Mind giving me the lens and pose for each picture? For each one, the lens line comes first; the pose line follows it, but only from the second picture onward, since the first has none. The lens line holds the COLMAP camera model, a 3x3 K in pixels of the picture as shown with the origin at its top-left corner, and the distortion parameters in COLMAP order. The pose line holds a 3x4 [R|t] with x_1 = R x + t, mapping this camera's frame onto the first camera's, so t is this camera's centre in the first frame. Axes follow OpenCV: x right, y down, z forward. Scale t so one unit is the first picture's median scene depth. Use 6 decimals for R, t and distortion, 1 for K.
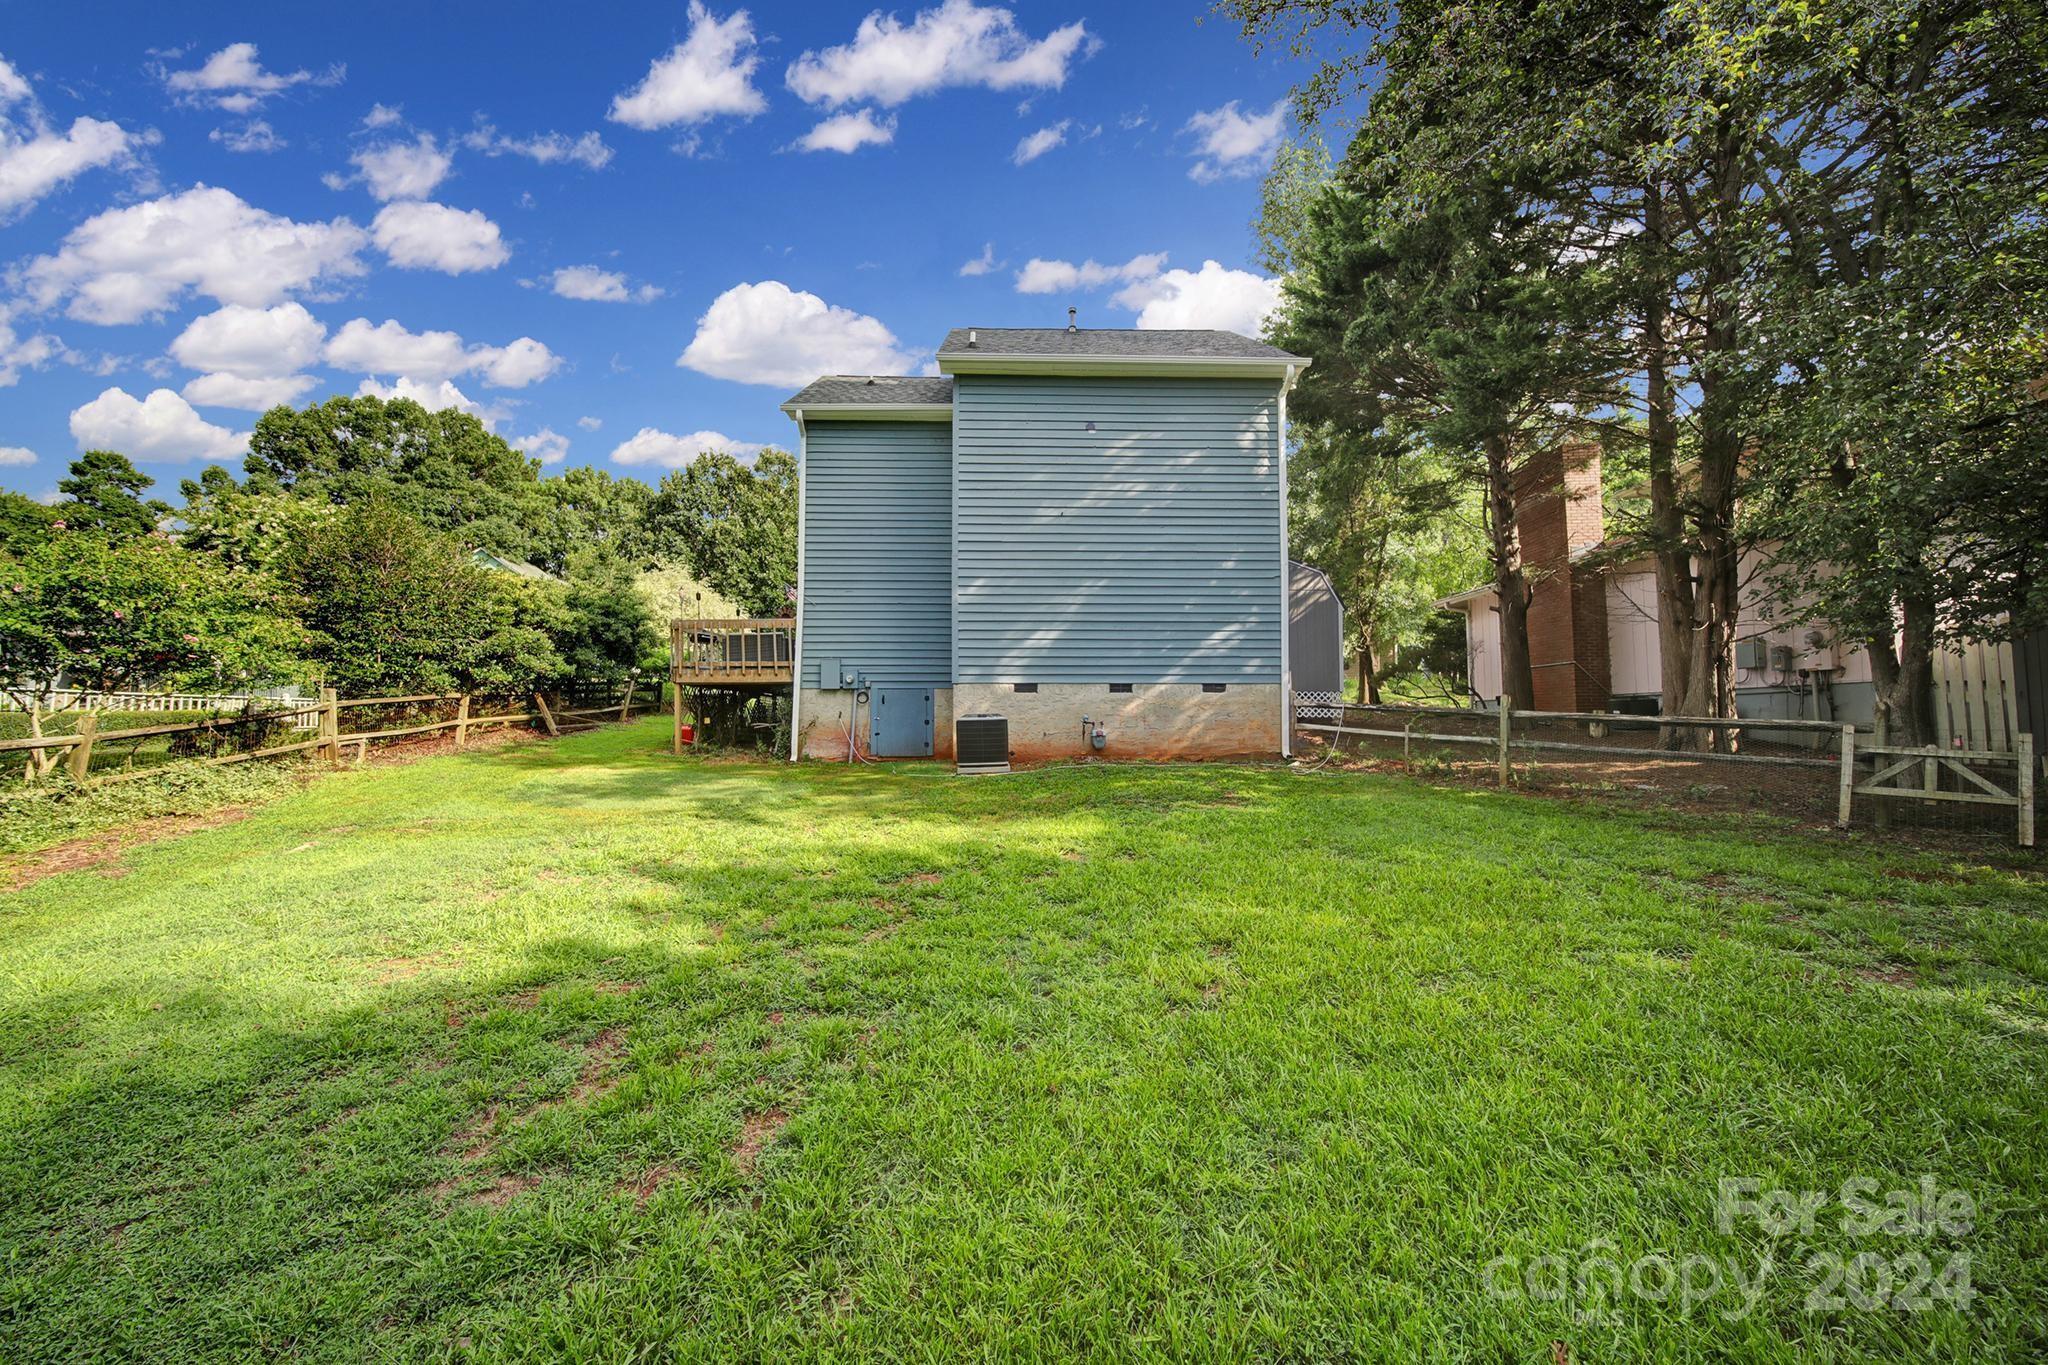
lens RADIAL K [[714.2, 0, 1024.0], [0, 714.2, 682.5], [0, 0, 1]] dist [0.001870, -0.002491]
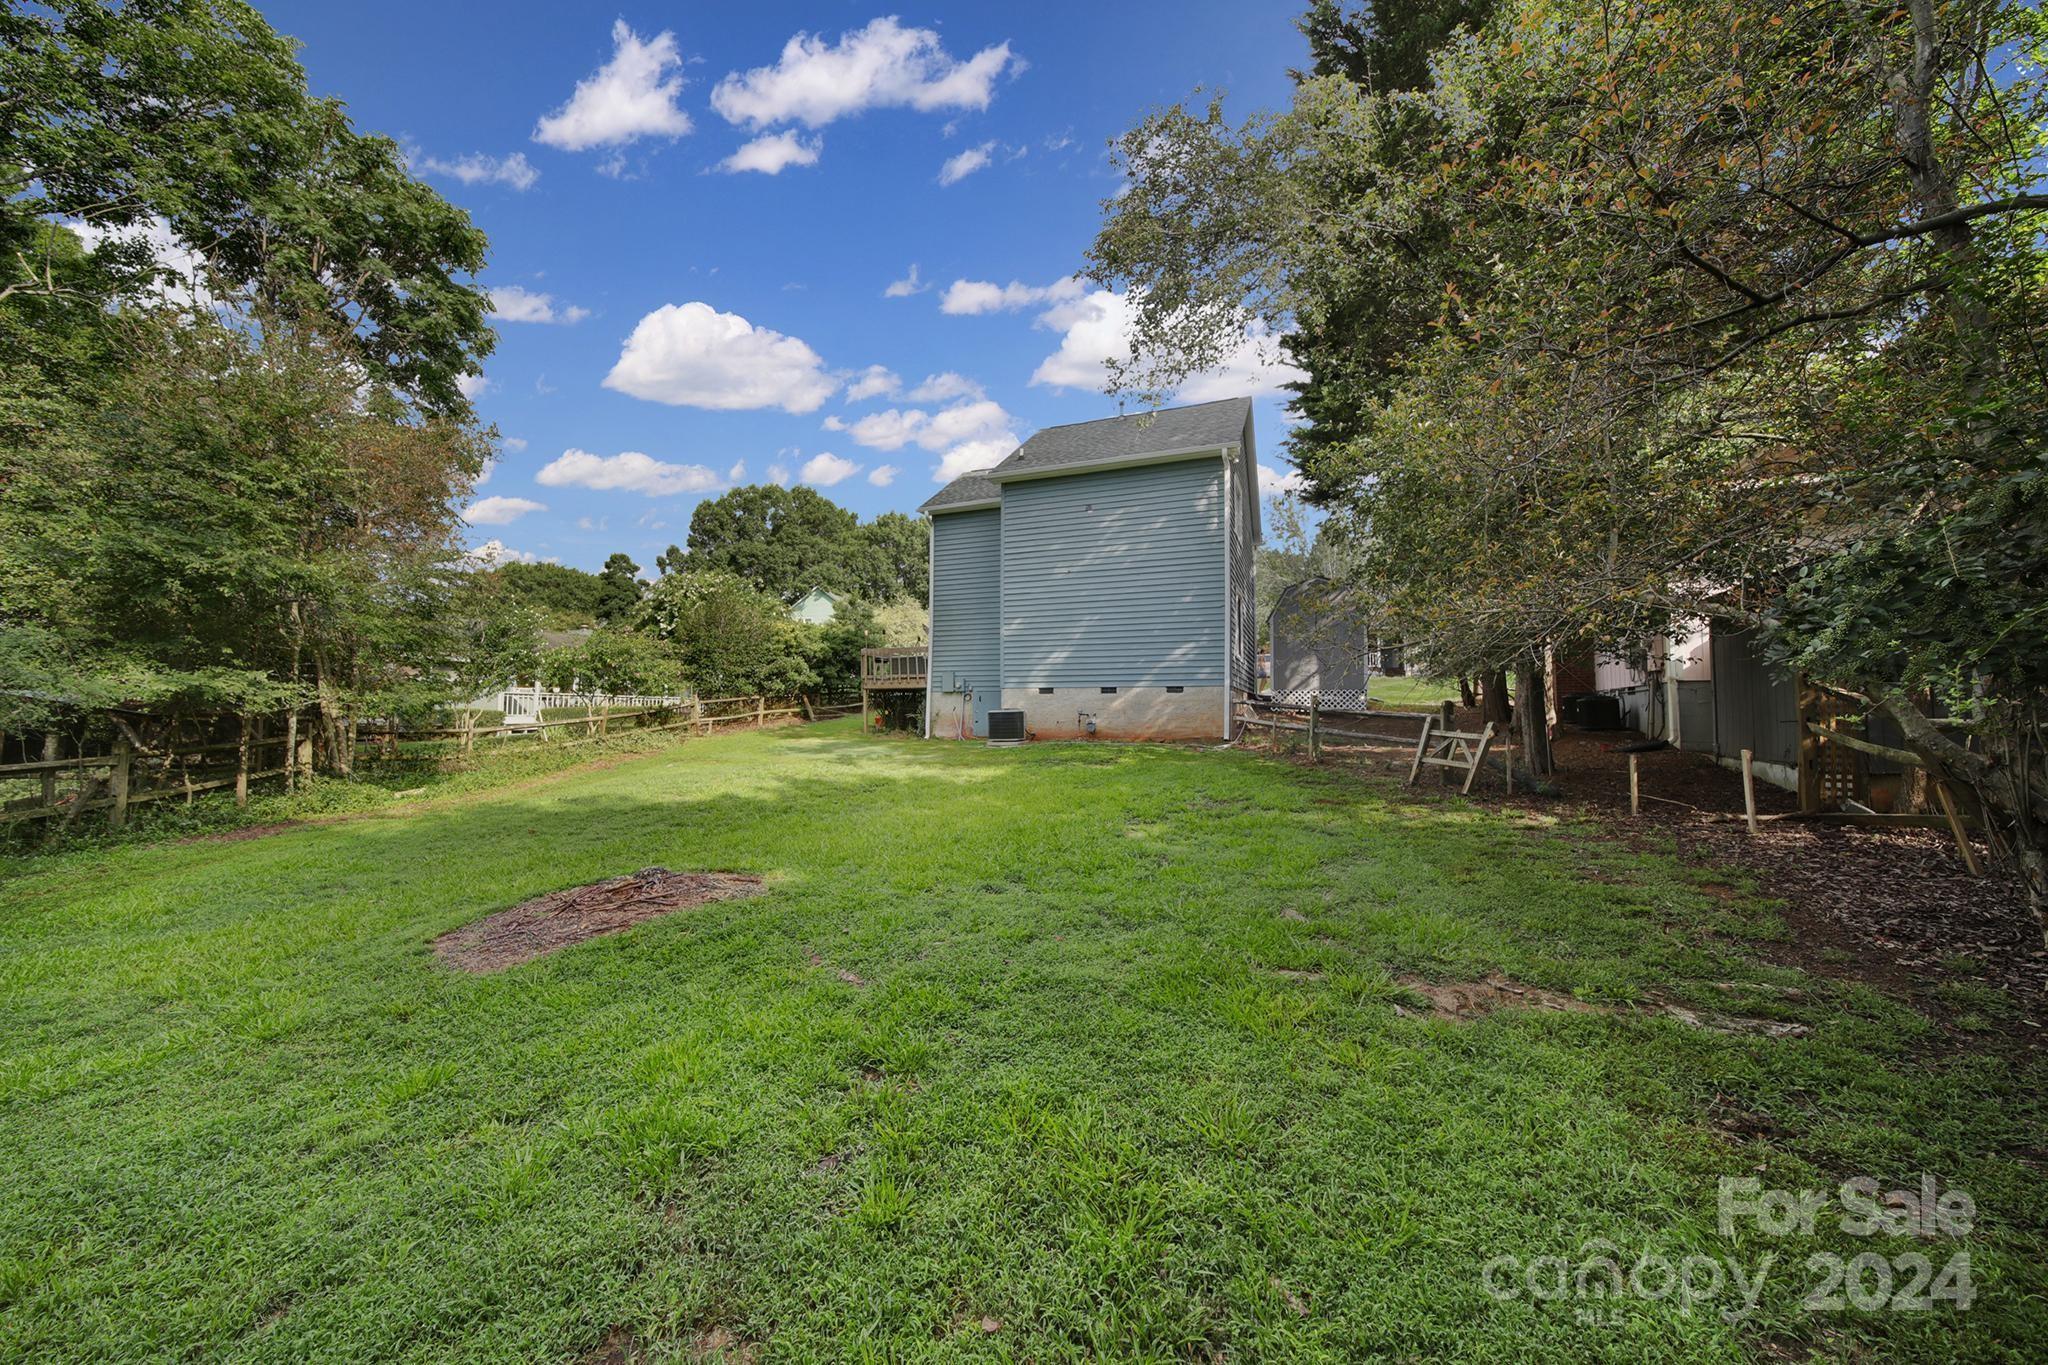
lens RADIAL K [[714.2, 0, 1024.0], [0, 714.2, 682.5], [0, 0, 1]] dist [0.001870, -0.002491]
pose [[0.918050, -0.012535, -0.396266, 0.484216], [0.015398, 0.999873, 0.004045, -0.014485], [0.396165, -0.009815, 0.918127, -0.336501]]
